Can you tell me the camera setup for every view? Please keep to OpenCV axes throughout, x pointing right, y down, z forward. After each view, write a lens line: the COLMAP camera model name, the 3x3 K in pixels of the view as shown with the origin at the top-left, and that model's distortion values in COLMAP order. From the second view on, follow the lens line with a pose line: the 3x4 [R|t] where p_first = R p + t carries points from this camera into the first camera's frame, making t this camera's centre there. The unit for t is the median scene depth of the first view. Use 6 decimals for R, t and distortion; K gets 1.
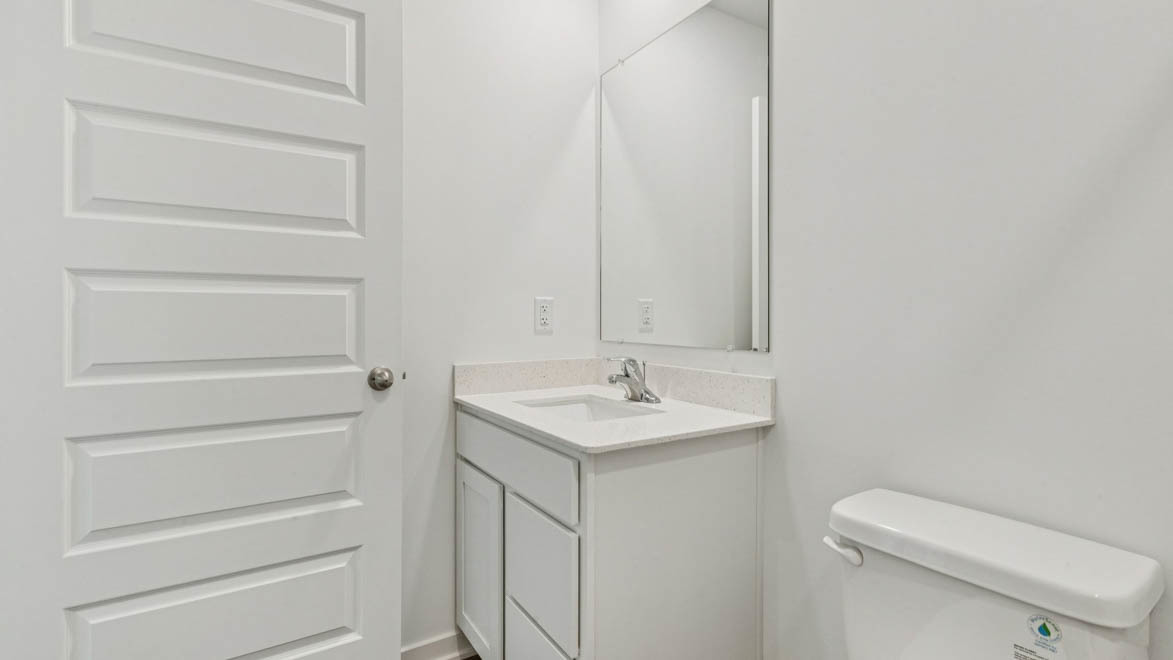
lens RADIAL K [[532.7, 0, 586.2], [0, 532.7, 321.4], [0, 0, 1]] dist [0.001701, 0.000417]
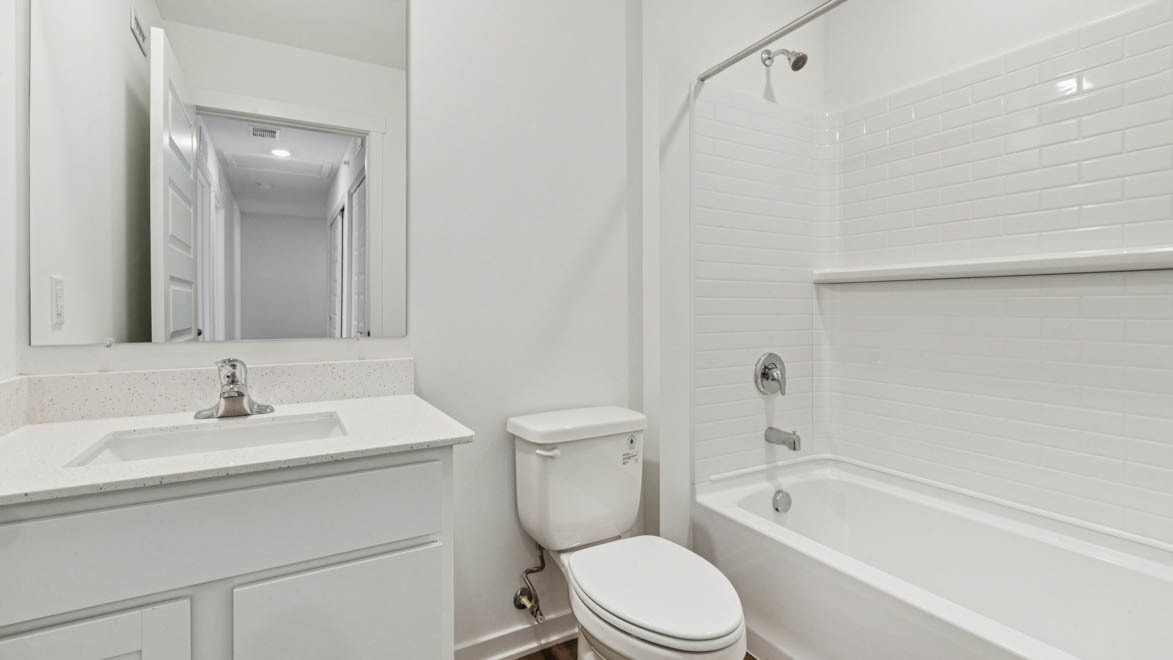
lens RADIAL K [[532.7, 0, 586.2], [0, 532.7, 321.4], [0, 0, 1]] dist [0.001701, 0.000417]
pose [[0.047970, -0.024709, 0.998543, -0.735597], [0.007158, 0.999677, 0.024393, 0.001244], [-0.998823, 0.005978, 0.048132, 0.552172]]
